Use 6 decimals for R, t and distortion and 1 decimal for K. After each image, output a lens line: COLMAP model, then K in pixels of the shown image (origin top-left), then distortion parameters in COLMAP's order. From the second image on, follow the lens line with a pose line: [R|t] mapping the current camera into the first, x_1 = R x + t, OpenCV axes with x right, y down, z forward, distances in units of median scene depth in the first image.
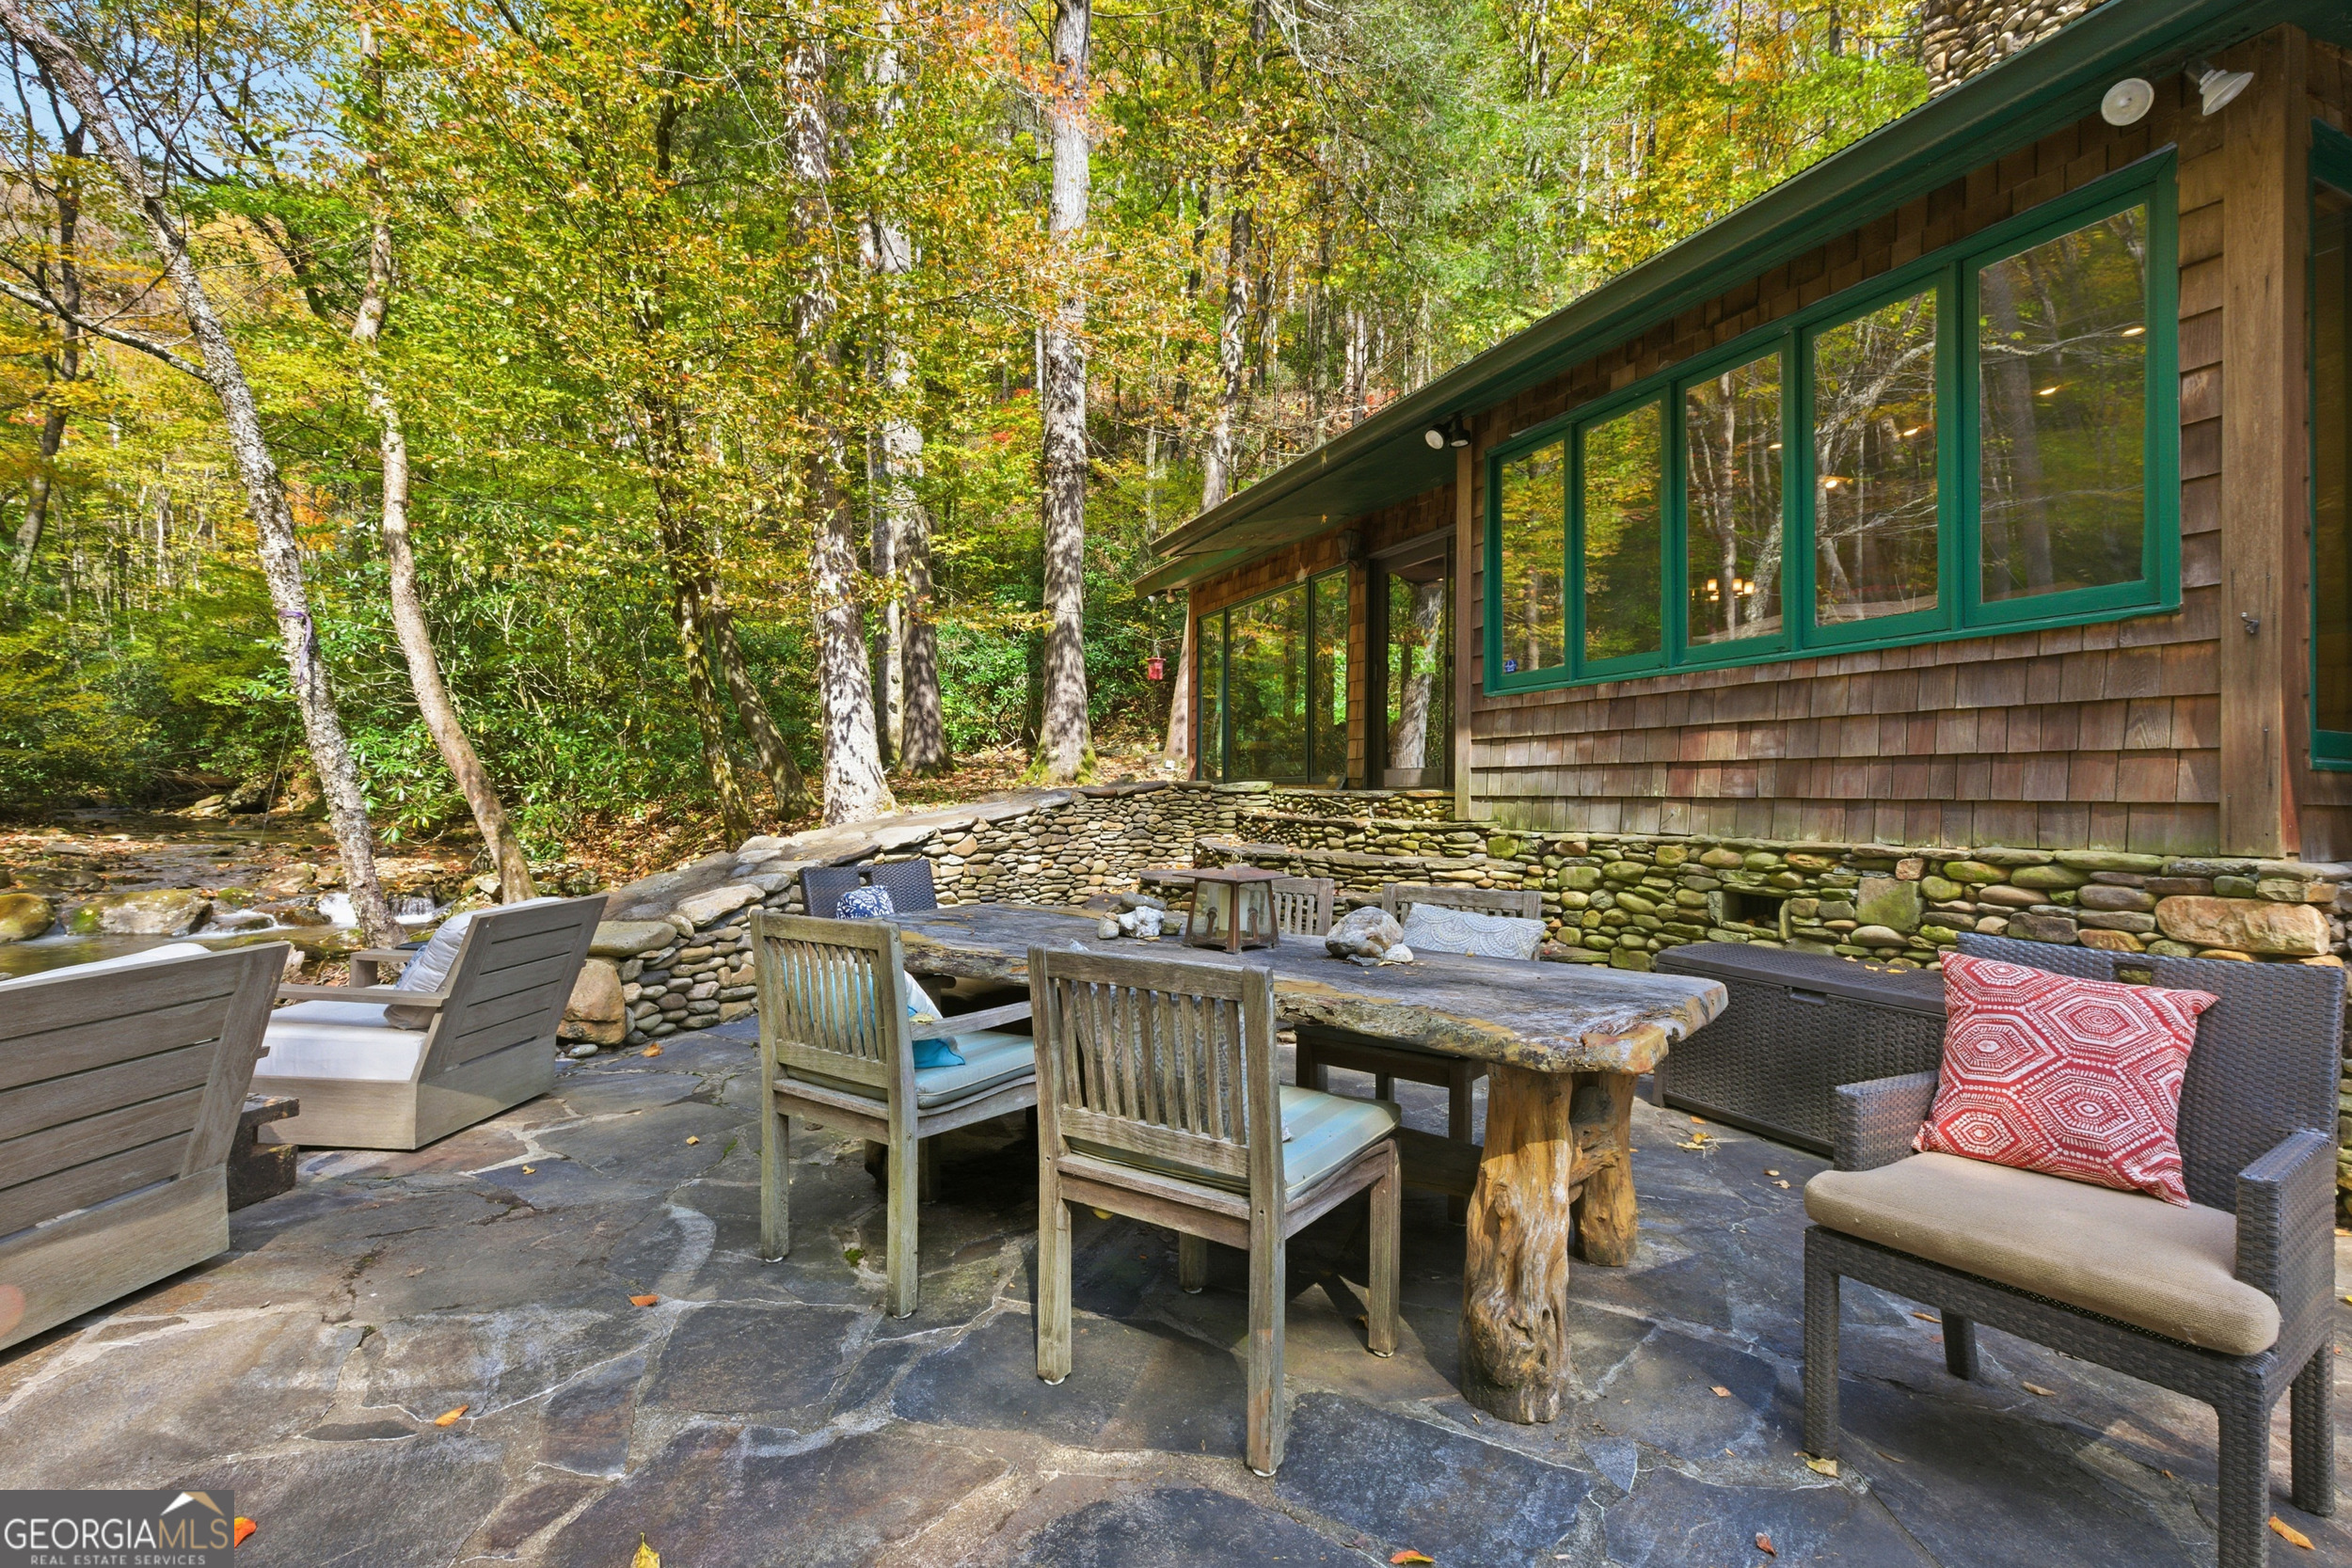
lens RADIAL K [[1066.6, 0, 1189.3], [0, 1066.6, 790.8], [0, 0, 1]] dist [-0.001951, 0.000971]
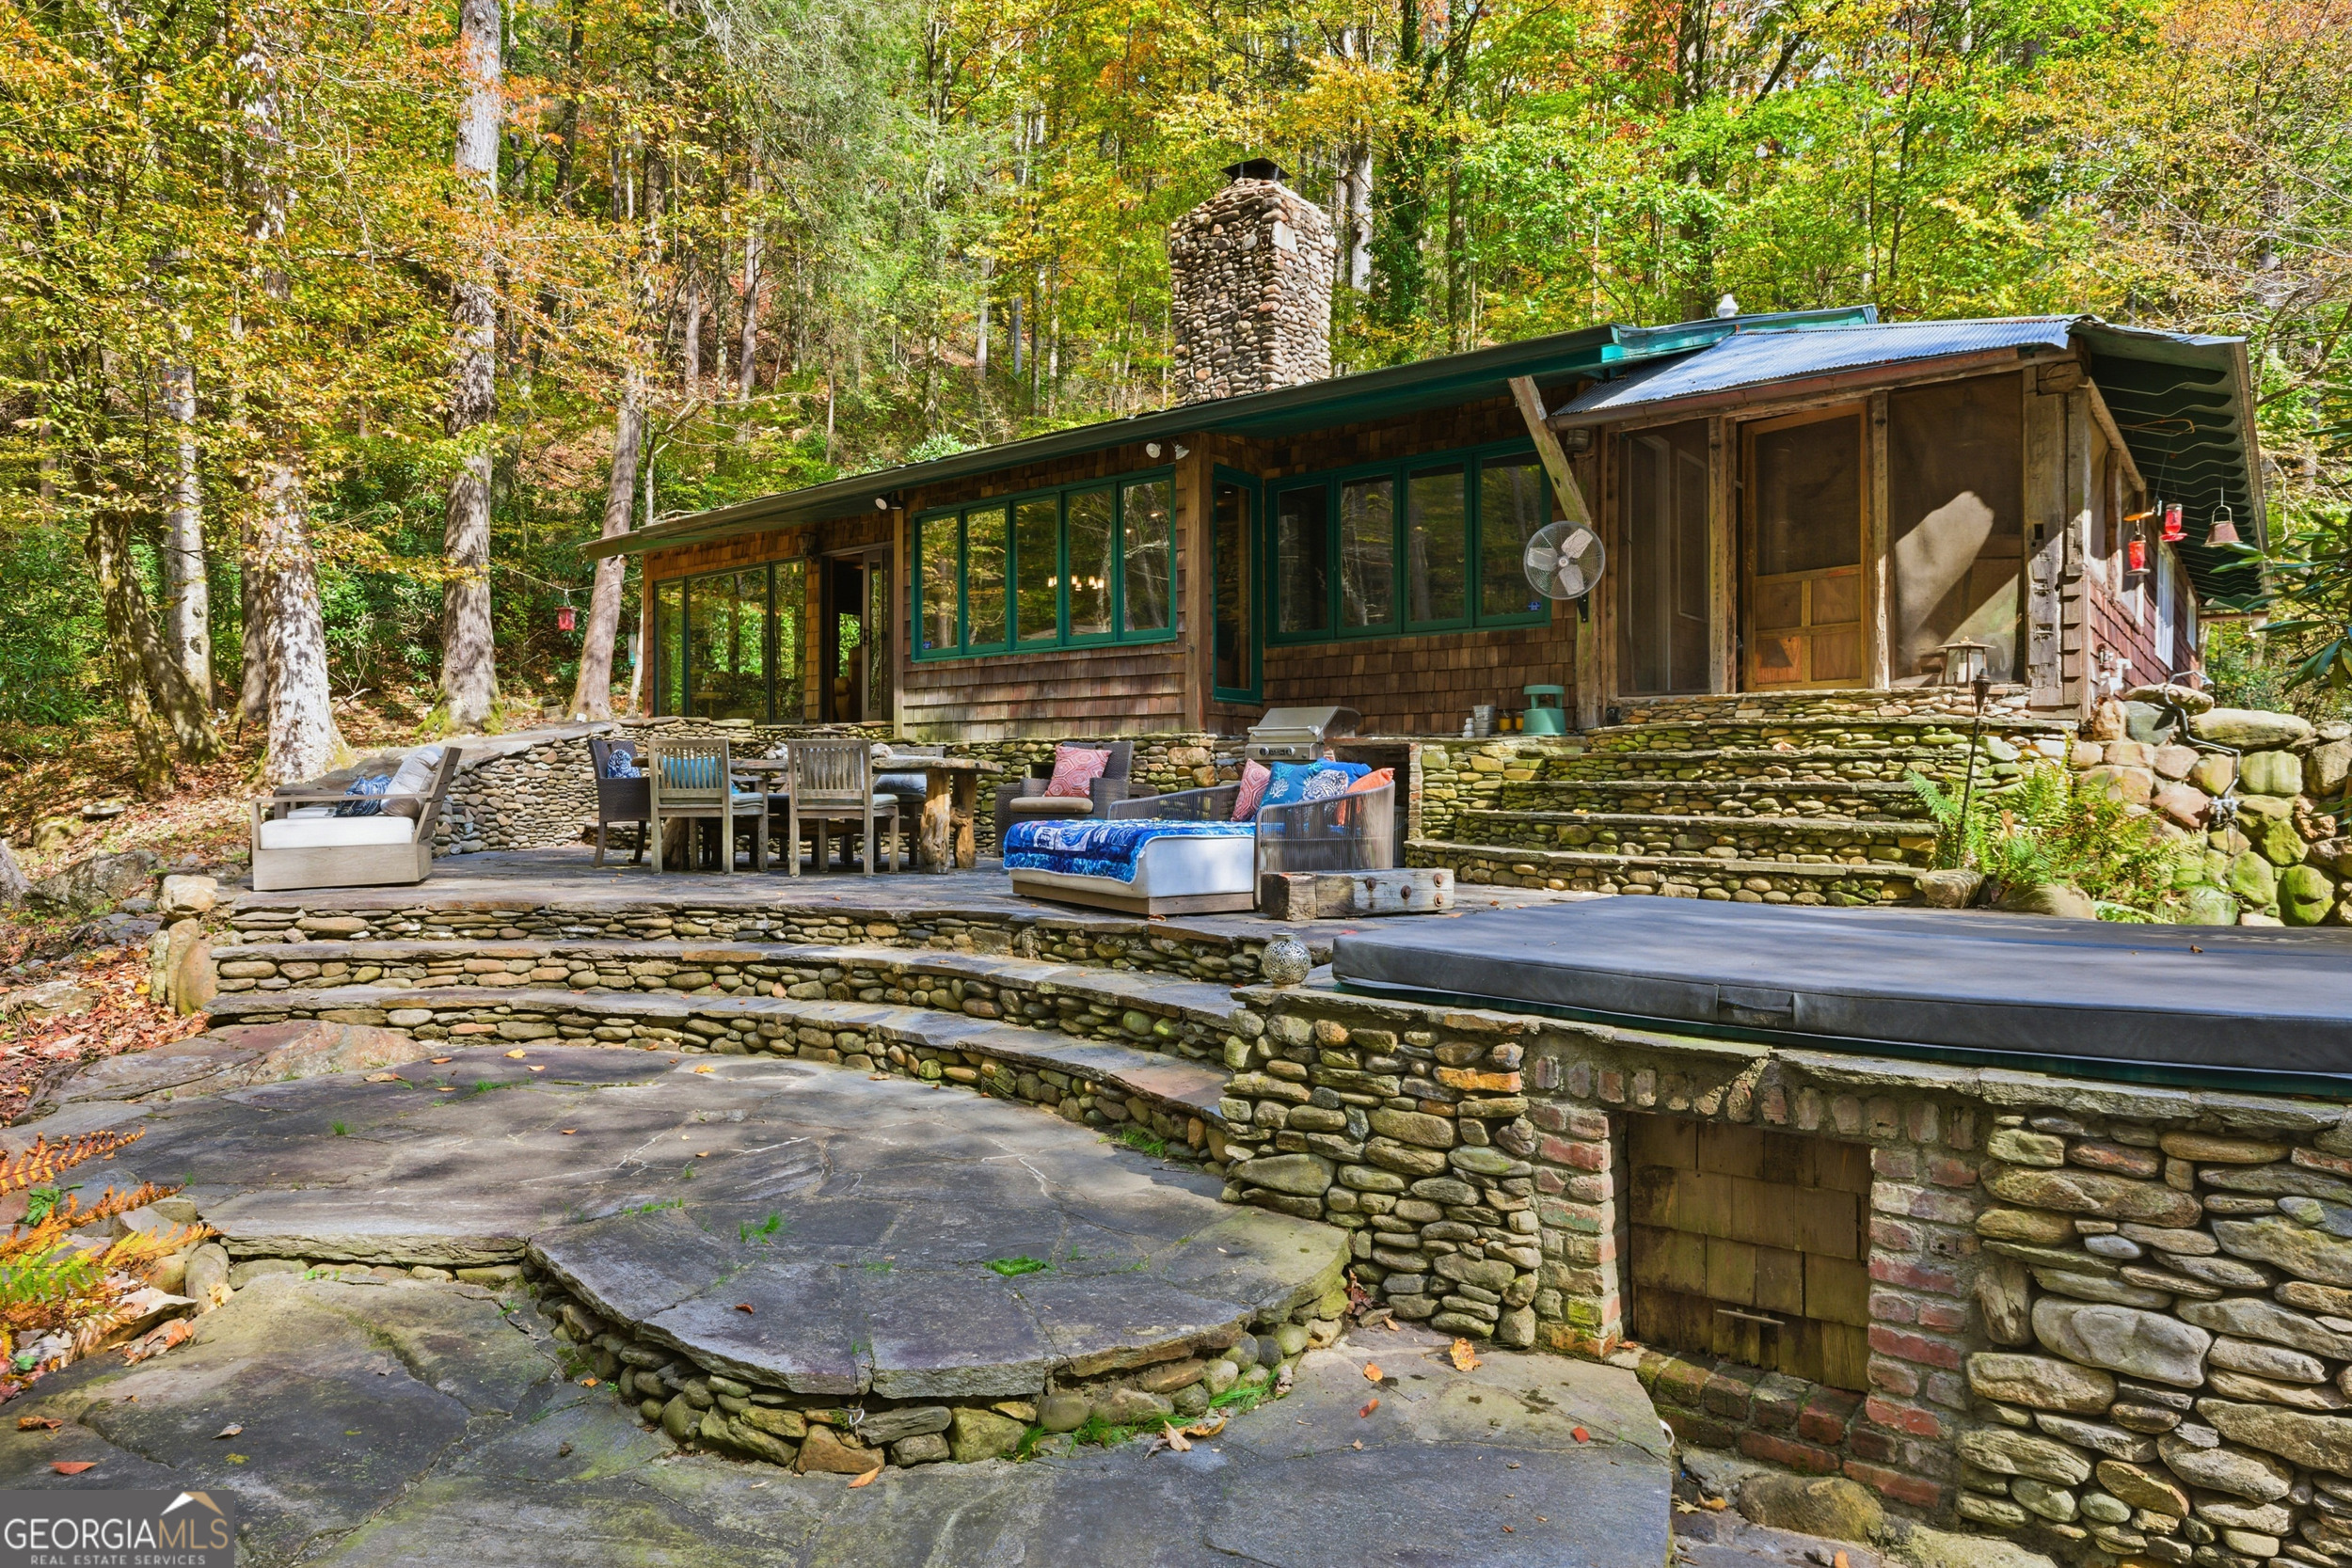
lens RADIAL K [[1408.7, 0, 1176.0], [0, 1408.7, 784.0], [0, 0, 1]] dist [0.000901, 0.000957]
pose [[0.889823, -0.006867, 0.456255, -0.328893], [0.004185, 0.999968, 0.006886, 0.079724], [-0.456287, -0.004218, 0.889823, -1.041849]]
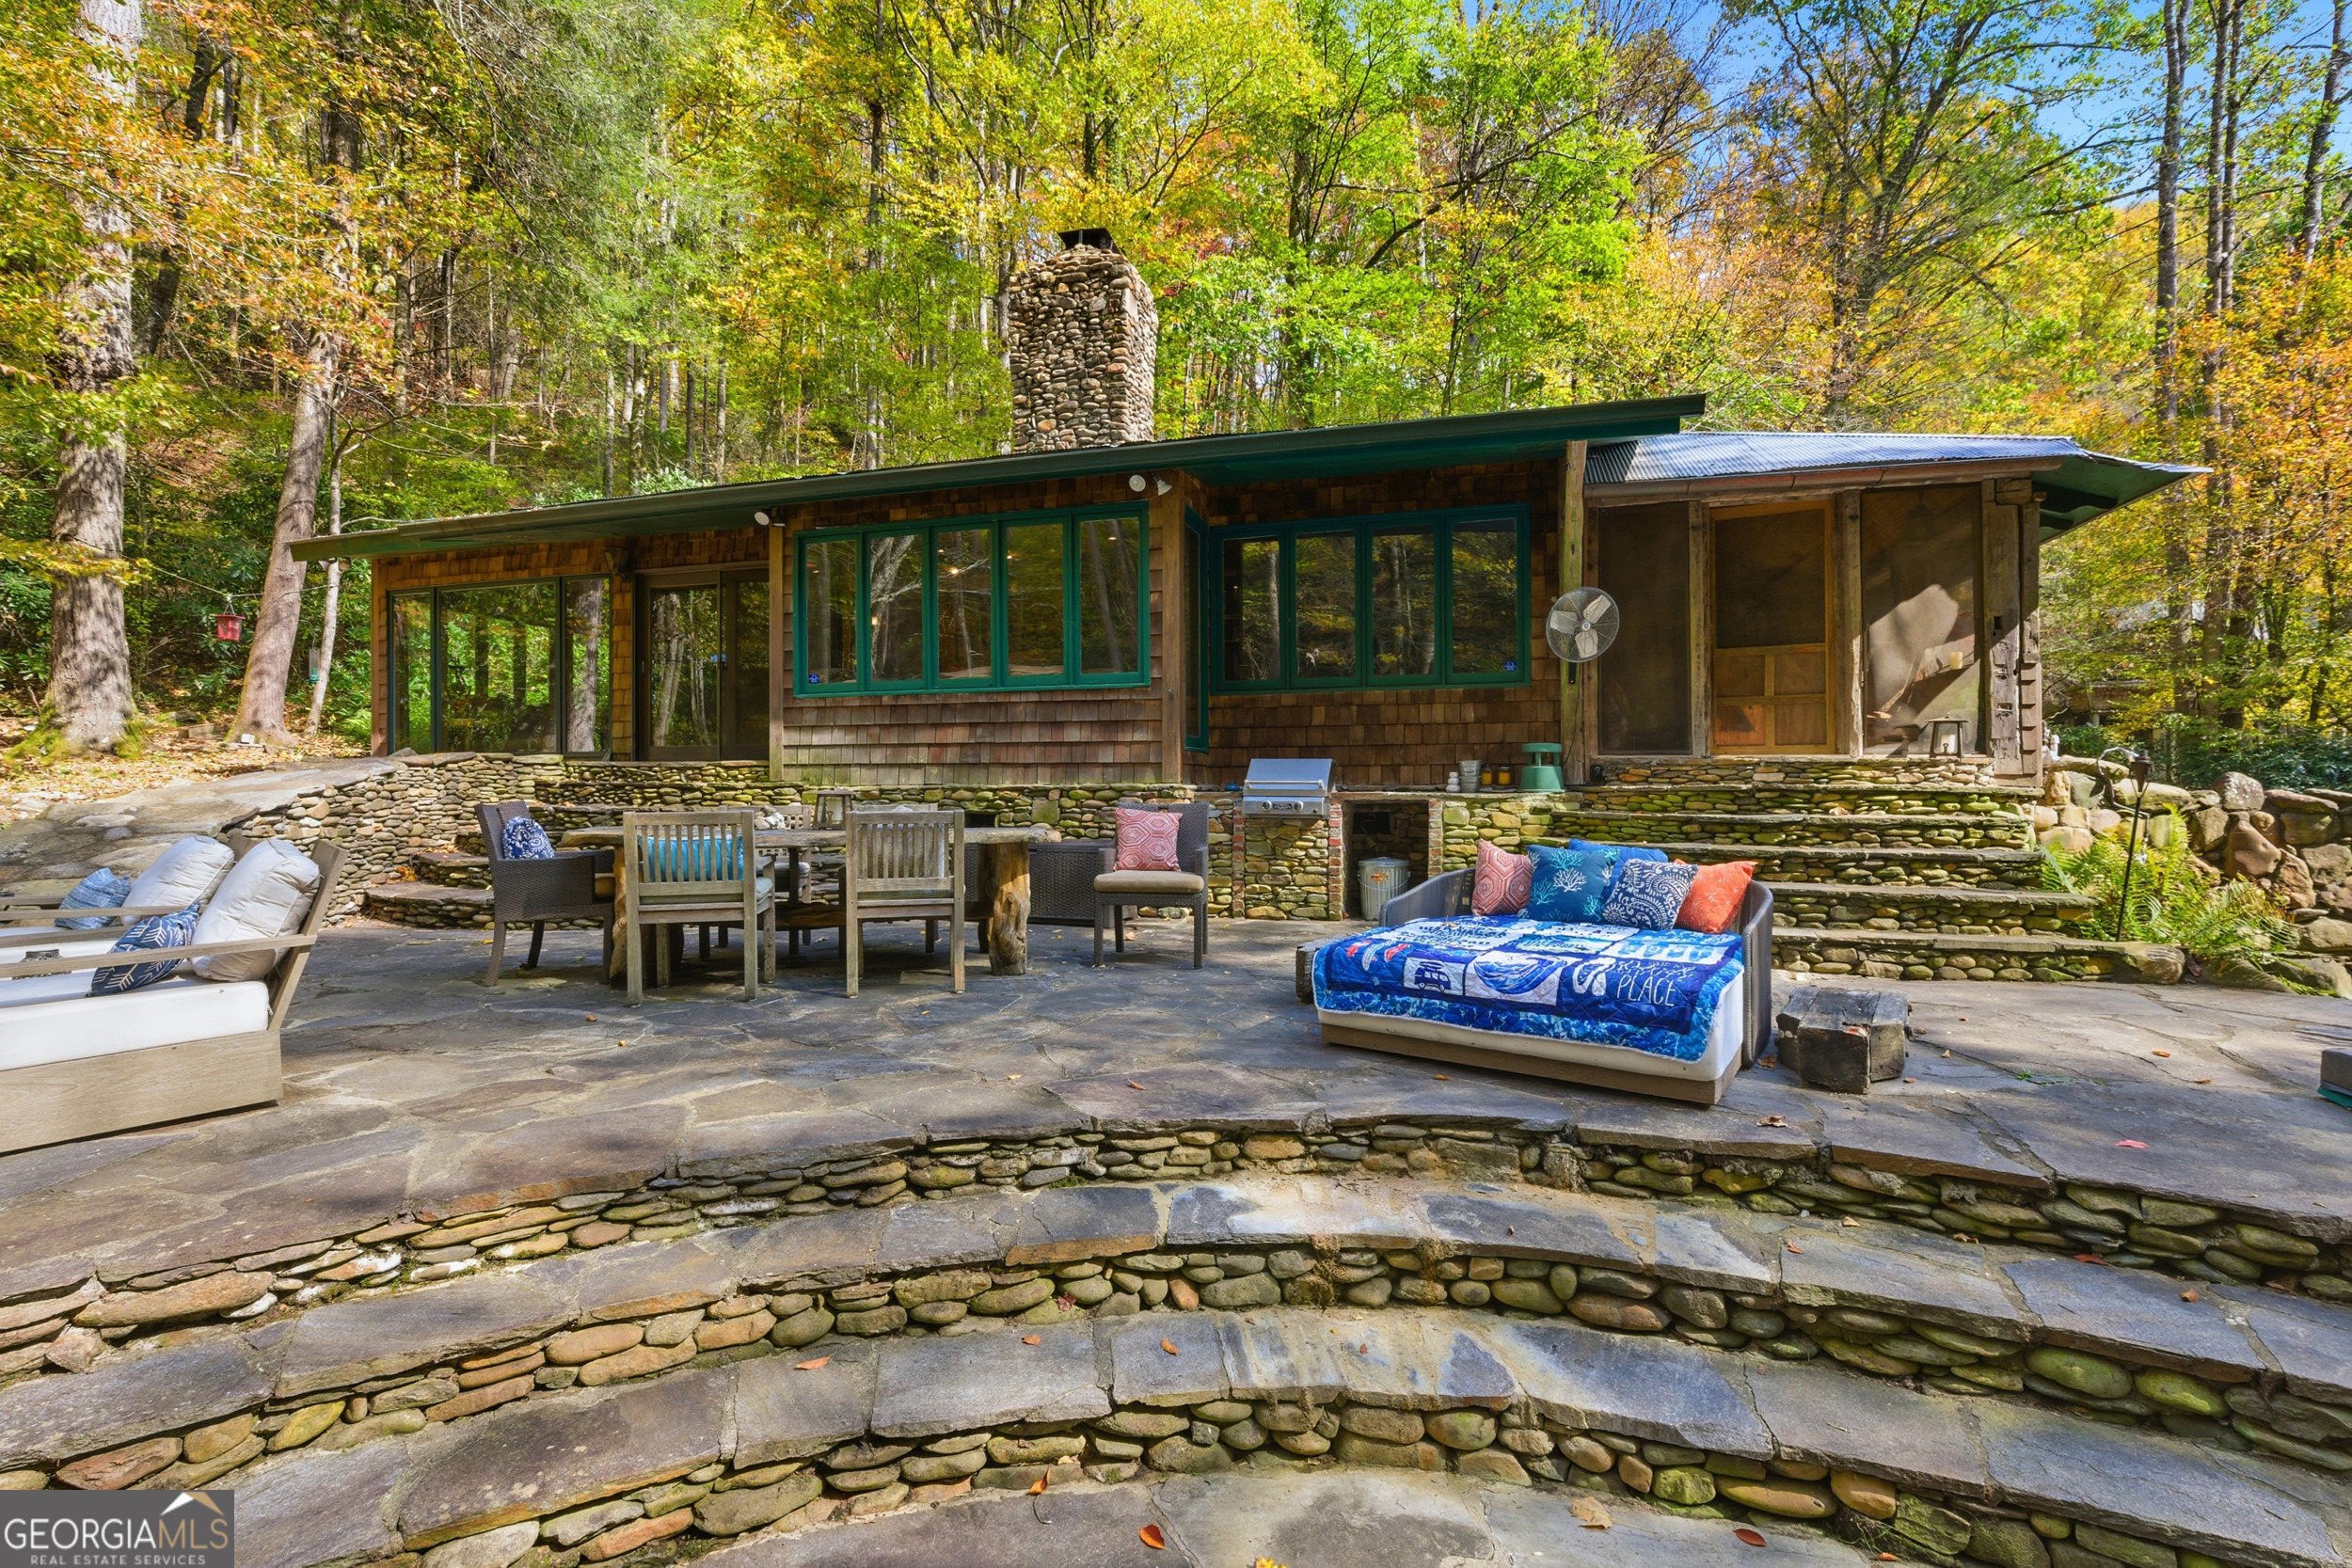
lens RADIAL K [[1054.2, 0, 1176.0], [0, 1054.2, 784.0], [0, 0, 1]] dist [-0.001836, 0.000377]
pose [[0.658177, -0.007598, 0.752825, -0.446549], [0.002410, 0.999965, 0.007985, 0.020534], [-0.752859, -0.003441, 0.658172, -0.339849]]
